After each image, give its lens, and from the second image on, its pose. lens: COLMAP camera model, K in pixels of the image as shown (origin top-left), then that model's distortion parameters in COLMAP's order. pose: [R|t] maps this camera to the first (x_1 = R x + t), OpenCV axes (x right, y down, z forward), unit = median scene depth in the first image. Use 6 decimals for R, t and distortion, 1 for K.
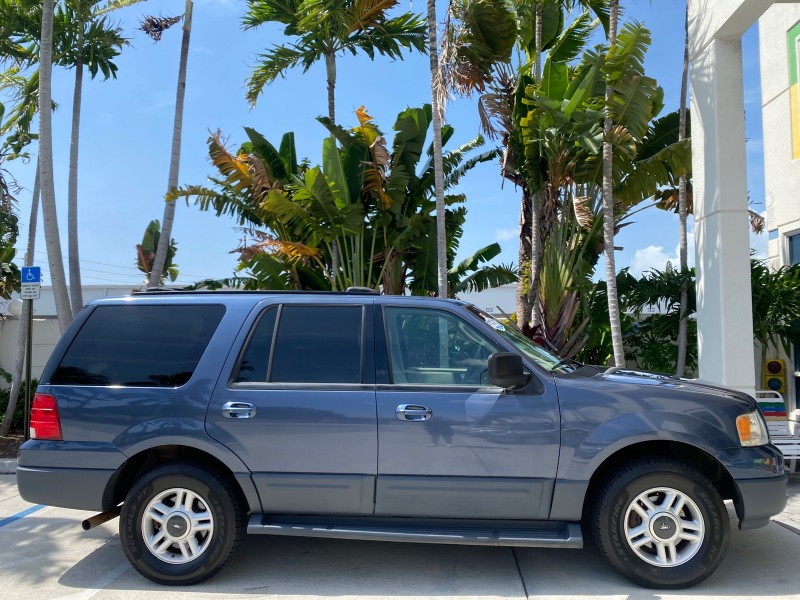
lens RADIAL K [[619.4, 0, 398.4], [0, 619.4, 298.7], [0, 0, 1]] dist [0.003842, -0.005971]
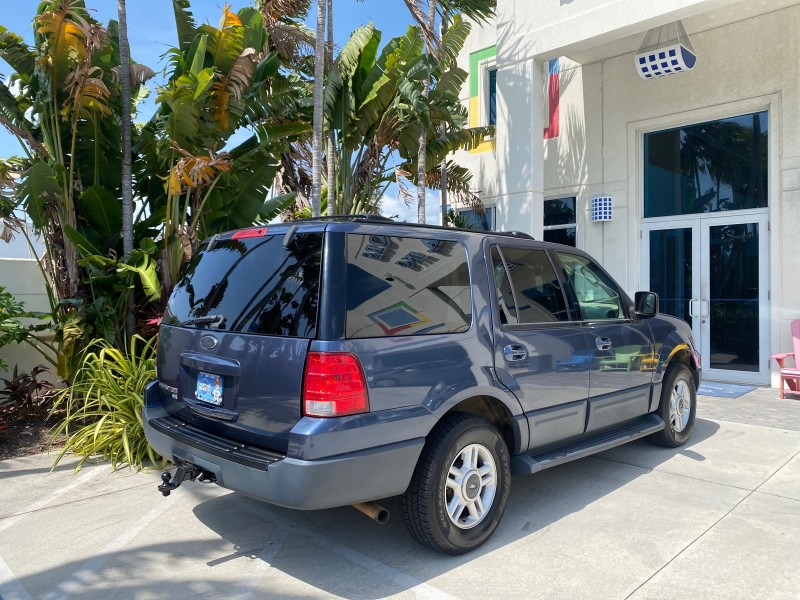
lens RADIAL K [[618.8, 0, 397.4], [0, 618.8, 297.3], [0, 0, 1]] dist [0.000931, -0.000230]
pose [[0.661869, -0.008147, 0.749575, -0.566878], [-0.045852, 0.997629, 0.051330, 0.027377], [-0.748216, -0.068344, 0.659926, 0.262571]]
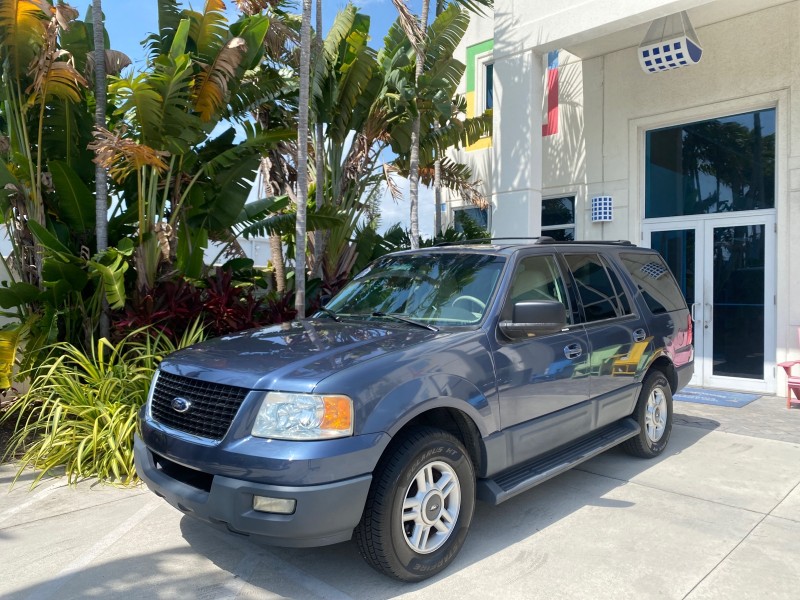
lens RADIAL K [[617.9, 0, 399.1], [0, 617.9, 299.1], [0, 0, 1]] dist [0.005973, -0.003807]
pose [[0.655762, -0.005867, 0.754945, -0.522418], [-0.053839, 0.997060, 0.054514, 0.025506], [-0.753046, -0.076394, 0.653518, 0.288095]]
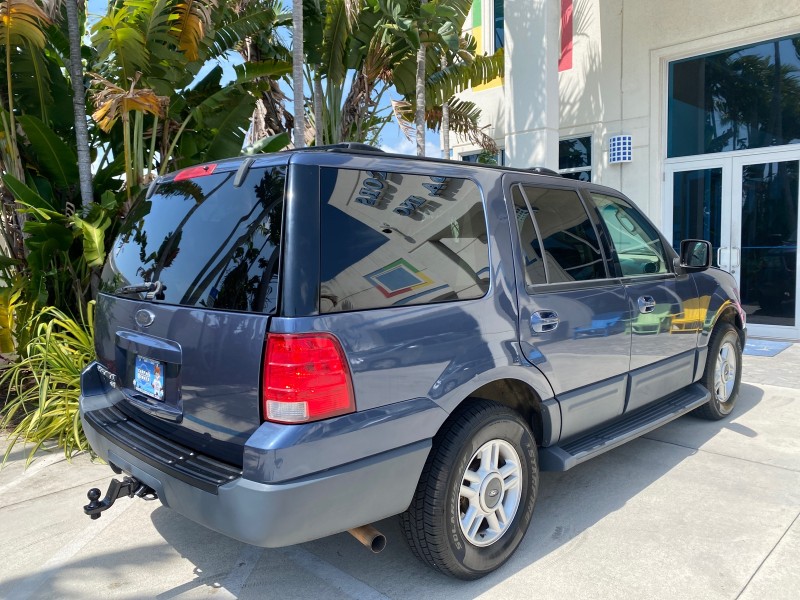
lens RADIAL K [[618.8, 0, 397.4], [0, 618.8, 297.3], [0, 0, 1]] dist [0.000931, -0.000230]
pose [[0.662039, -0.077064, 0.745497, -0.483055], [-0.027278, 0.991563, 0.126725, 0.031231], [-0.748973, -0.104233, 0.654351, 0.332419]]
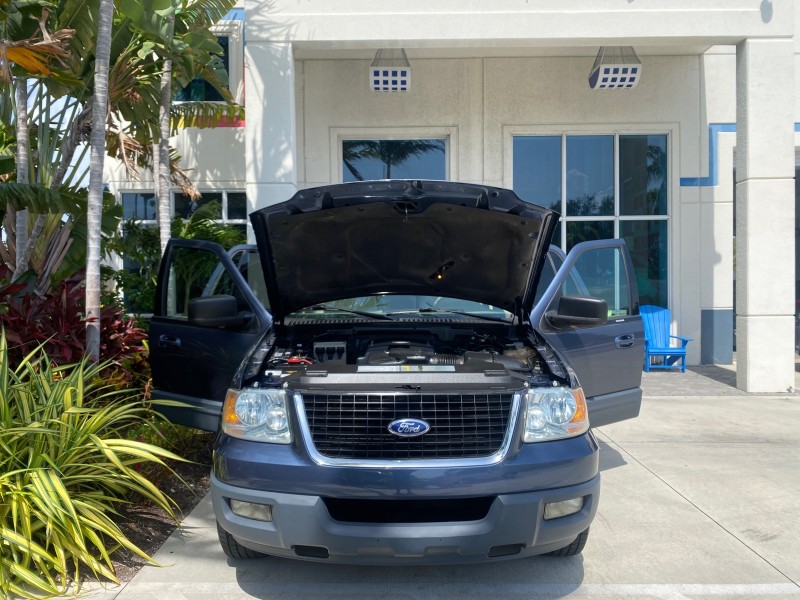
lens RADIAL K [[615.8, 0, 420.0], [0, 615.8, 296.2], [0, 0, 1]] dist [0.003316, -0.001270]
pose [[-0.068713, -0.015677, 0.997513, -0.633626], [-0.056546, 0.998330, 0.011795, 0.049405], [-0.996033, -0.055594, -0.069485, 0.669354]]
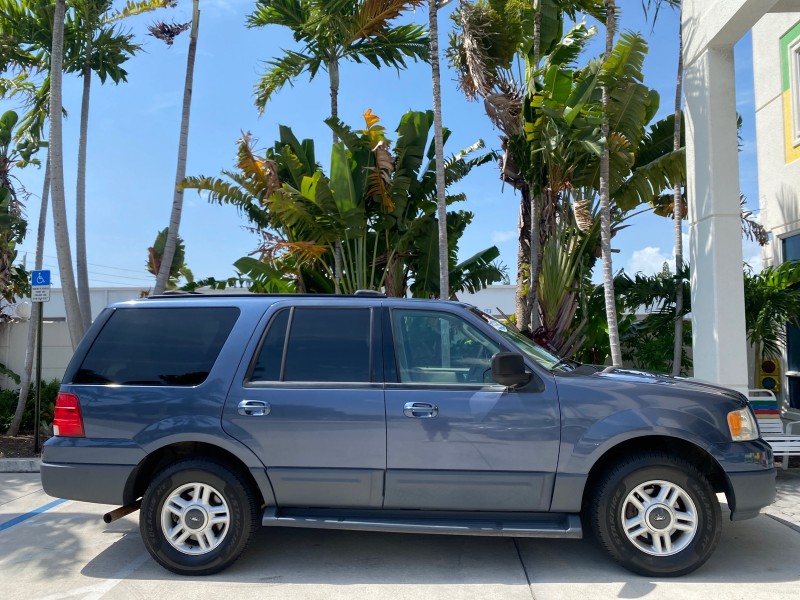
lens RADIAL K [[619.4, 0, 398.4], [0, 619.4, 298.7], [0, 0, 1]] dist [0.003842, -0.005971]
pose [[0.999992, -0.002059, 0.003555, -0.008413], [0.002065, 0.999996, -0.001814, -0.001281], [-0.003552, 0.001821, 0.999992, -0.025321]]
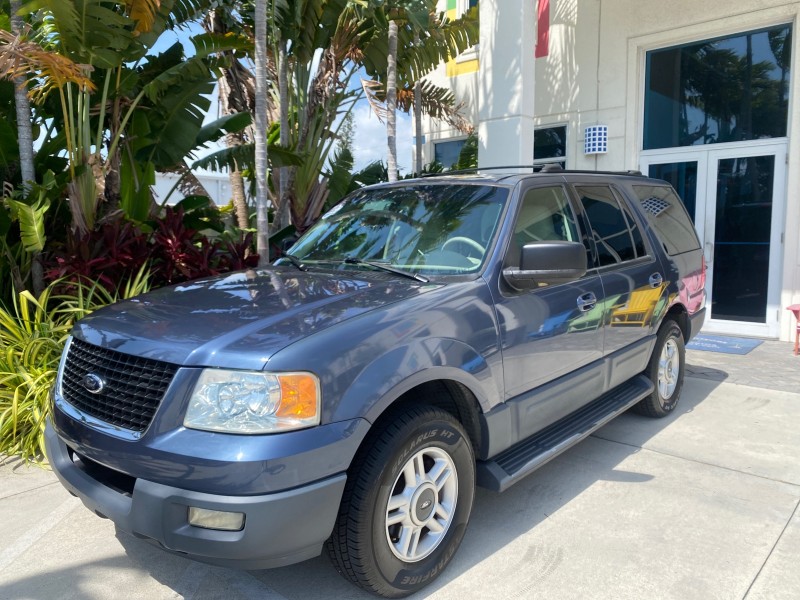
lens RADIAL K [[619.4, 0, 398.4], [0, 619.4, 298.7], [0, 0, 1]] dist [0.003842, -0.005971]
pose [[0.626074, -0.084865, 0.775131, -0.448157], [-0.046325, 0.988256, 0.145616, 0.030639], [-0.778386, -0.127075, 0.614790, 0.355343]]
